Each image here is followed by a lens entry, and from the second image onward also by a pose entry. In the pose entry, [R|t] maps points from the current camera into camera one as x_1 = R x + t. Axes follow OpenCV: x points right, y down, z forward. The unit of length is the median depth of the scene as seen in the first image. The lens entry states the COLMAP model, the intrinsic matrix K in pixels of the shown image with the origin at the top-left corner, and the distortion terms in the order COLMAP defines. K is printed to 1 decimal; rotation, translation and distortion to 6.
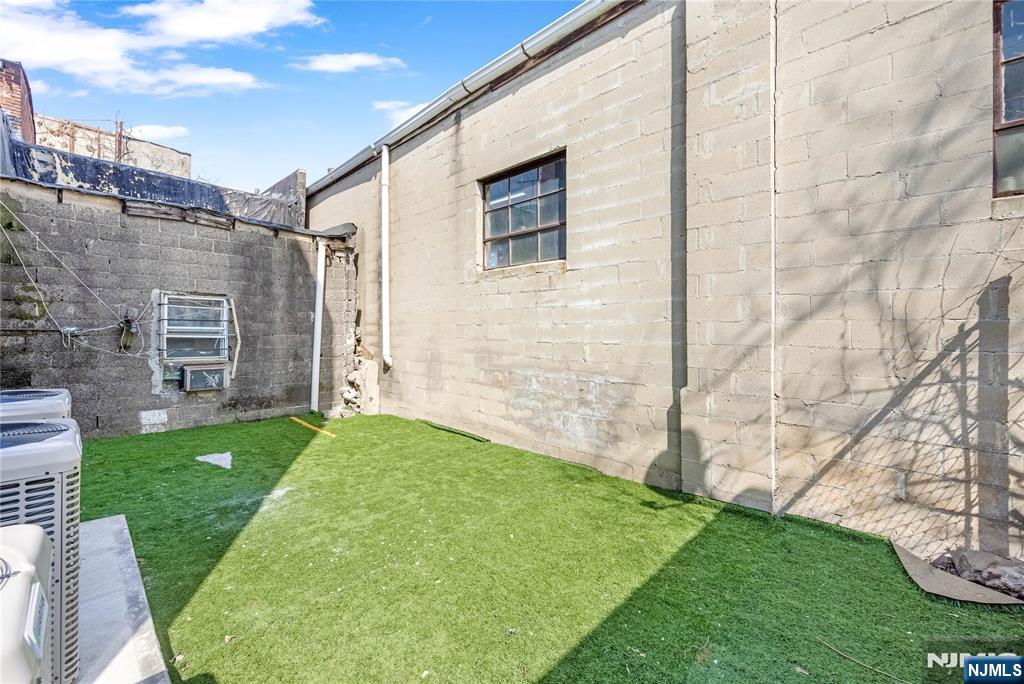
lens RADIAL K [[417.3, 0, 509.2], [0, 417.3, 337.2], [0, 0, 1]] dist [-0.000741, -0.000303]
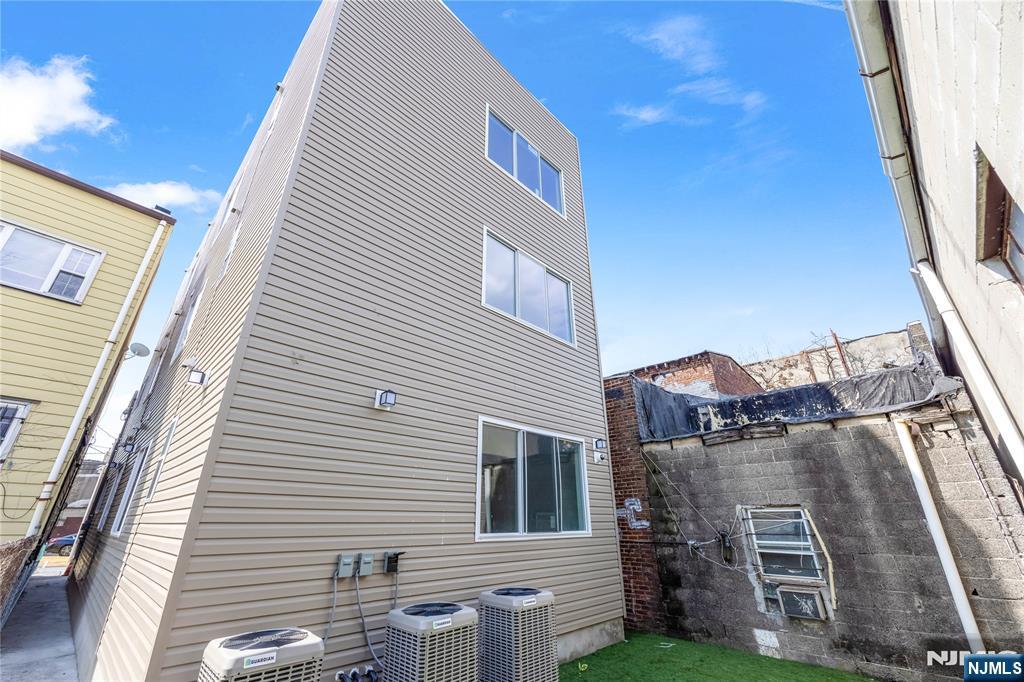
lens RADIAL K [[417.3, 0, 509.2], [0, 417.3, 336.2], [0, 0, 1]] dist [-0.000741, -0.000303]
pose [[-0.043873, -0.414128, -0.909161, 0.383432], [-0.012361, 0.910192, -0.414002, -0.048818], [0.998961, -0.006925, -0.045052, 0.378148]]
